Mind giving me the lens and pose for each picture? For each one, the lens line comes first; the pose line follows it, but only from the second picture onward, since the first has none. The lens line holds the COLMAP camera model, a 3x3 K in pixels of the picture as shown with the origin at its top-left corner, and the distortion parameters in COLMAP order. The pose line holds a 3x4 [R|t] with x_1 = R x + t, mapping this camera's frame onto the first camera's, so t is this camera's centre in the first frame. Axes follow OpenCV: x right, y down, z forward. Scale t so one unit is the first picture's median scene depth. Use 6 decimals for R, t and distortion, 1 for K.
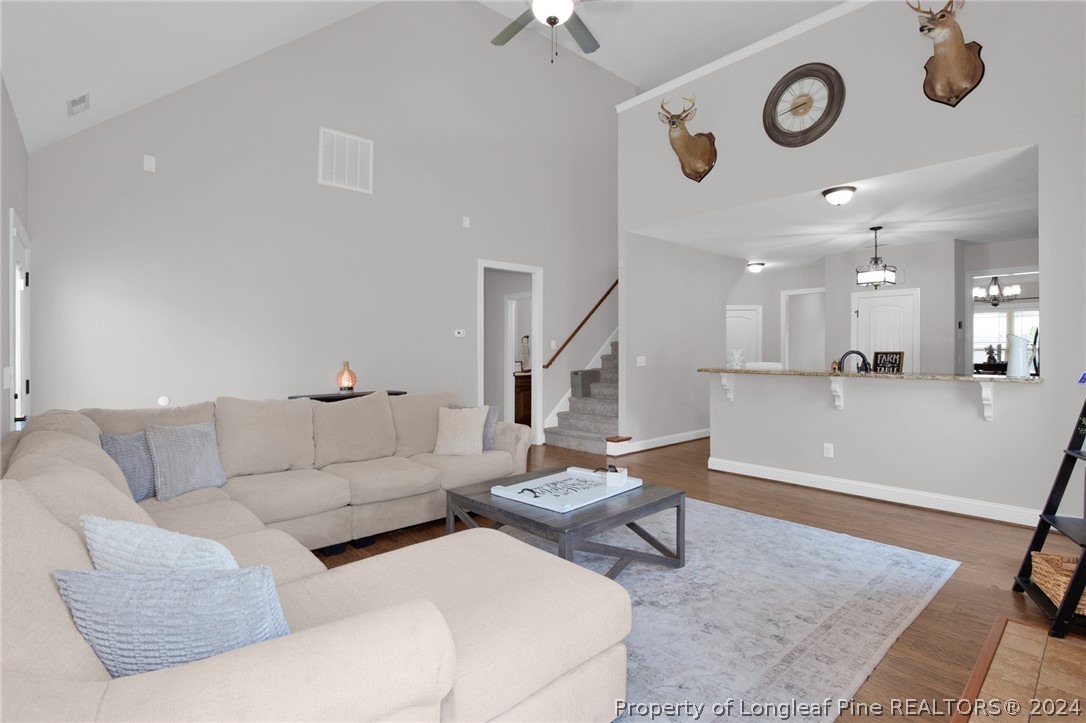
lens RADIAL K [[520.5, 0, 545.2], [0, 520.5, 362.5], [0, 0, 1]] dist [-0.028010, 0.000437]
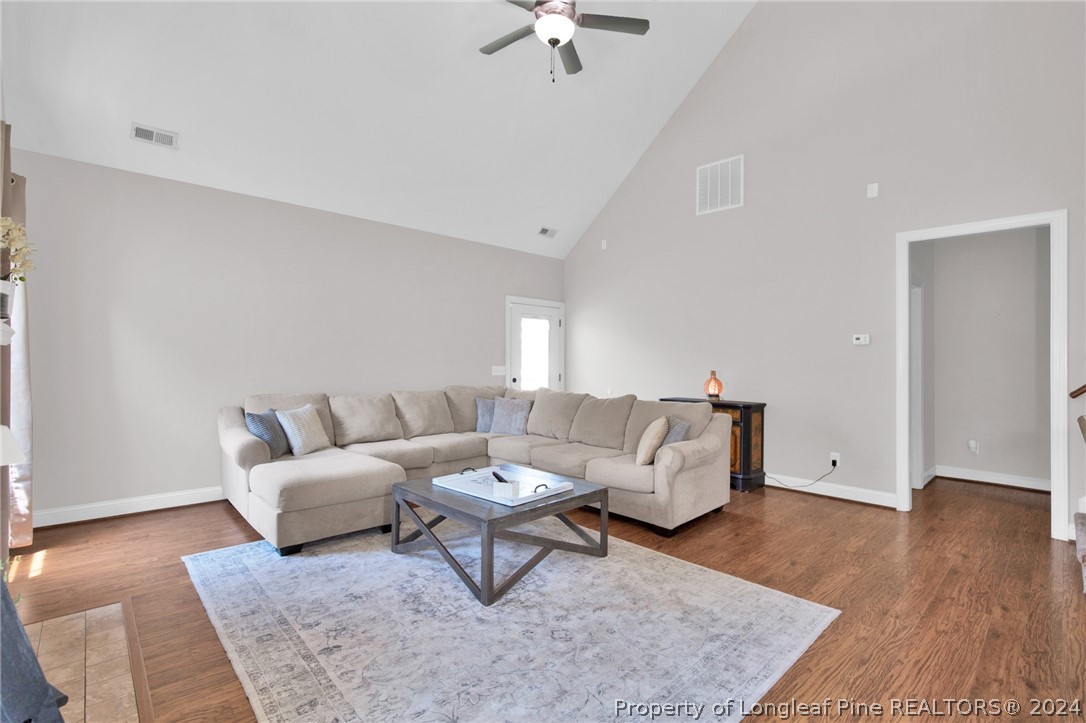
lens RADIAL K [[497.7, 0, 541.5], [0, 497.7, 355.7], [0, 0, 1]] dist [-0.023831, 0.000244]
pose [[0.024070, -0.003510, -0.999704, 0.647613], [-0.031643, 0.999490, -0.004271, -0.017730], [0.999209, 0.031737, 0.023947, 0.619180]]
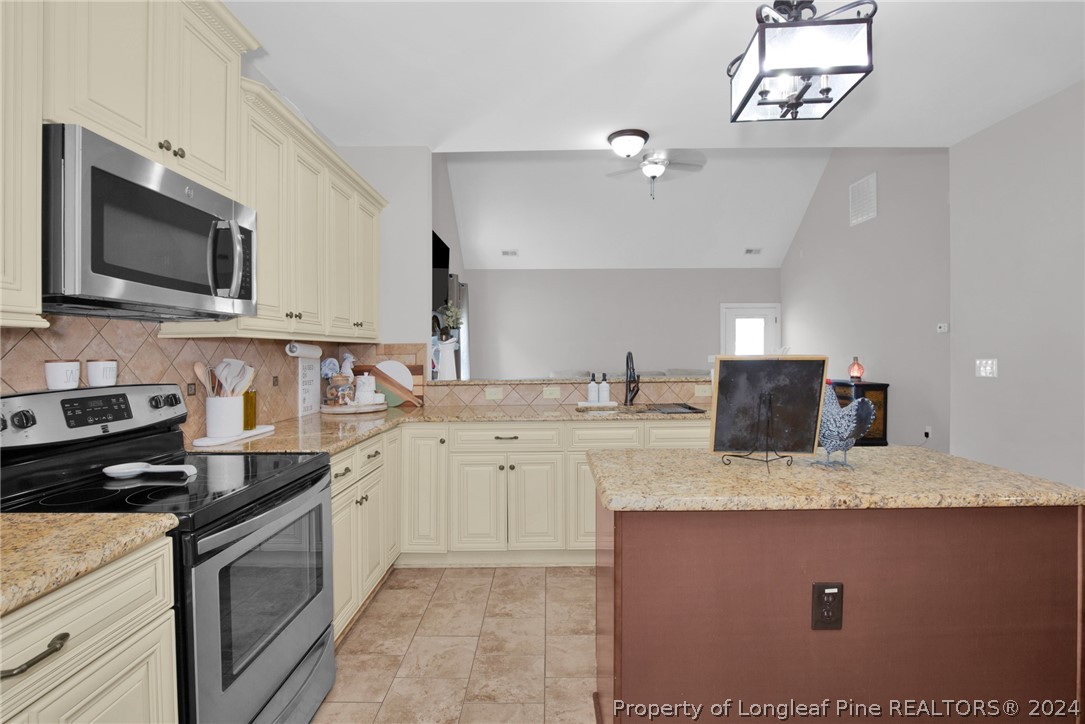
lens RADIAL K [[506.3, 0, 546.4], [0, 506.3, 357.8], [0, 0, 1]] dist [-0.027551, 0.000017]
pose [[-0.668268, 0.017691, -0.743710, 1.078320], [-0.005062, 0.999586, 0.028326, -0.031606], [0.743903, 0.022693, -0.667902, 1.269956]]
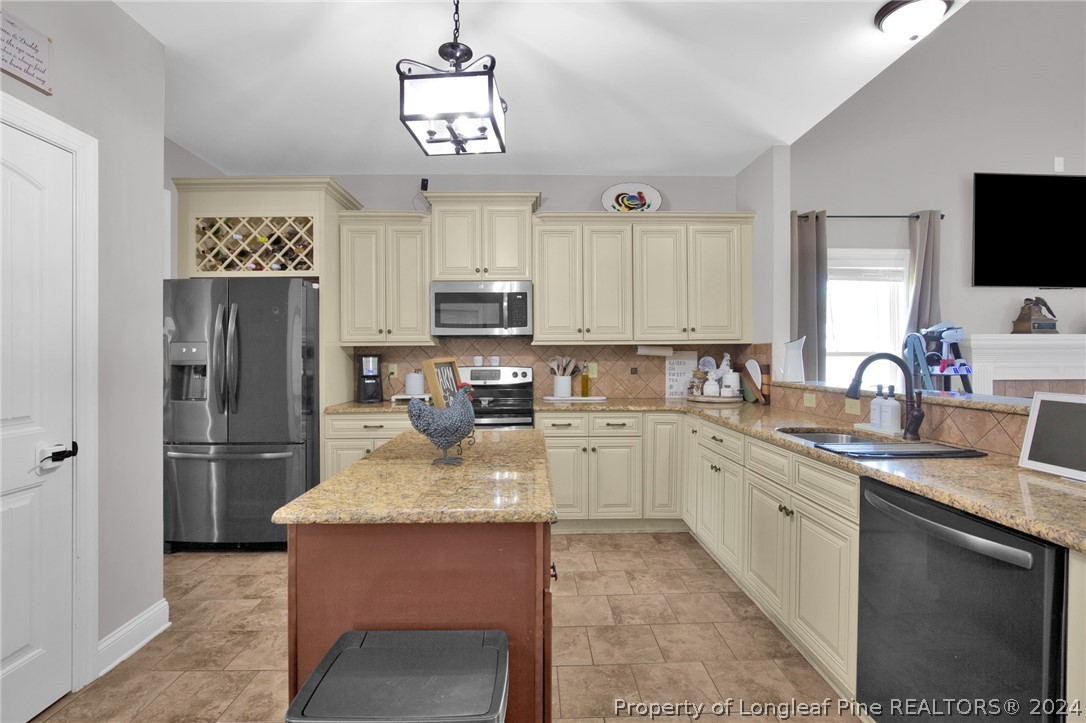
lens RADIAL K [[497.7, 0, 541.5], [0, 497.7, 355.7], [0, 0, 1]] dist [-0.023831, 0.000244]
pose [[-0.771053, 0.003851, 0.636759, 0.500912], [0.020672, 0.999606, 0.018987, -0.033120], [-0.636435, 0.027803, -0.770829, 1.404652]]
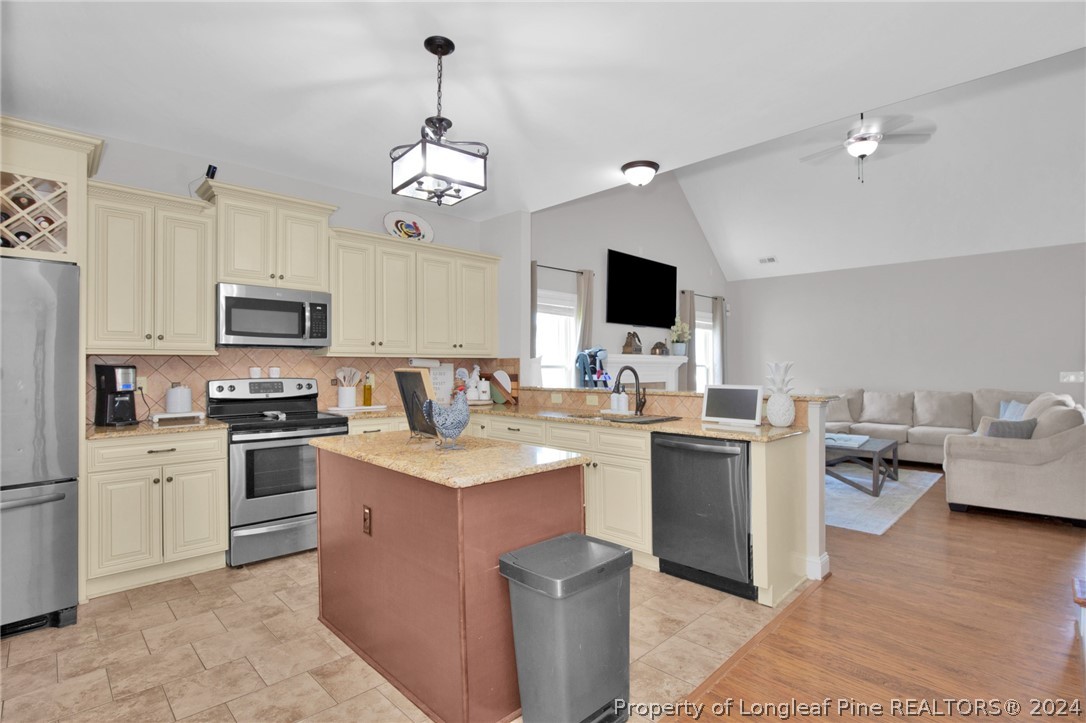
lens RADIAL K [[520.5, 0, 545.2], [0, 520.5, 362.5], [0, 0, 1]] dist [-0.028010, 0.000437]
pose [[-0.998156, 0.002676, -0.060638, 0.695583], [0.001789, 0.999890, 0.014690, -0.036481], [0.060671, 0.014555, -0.998052, 1.626128]]
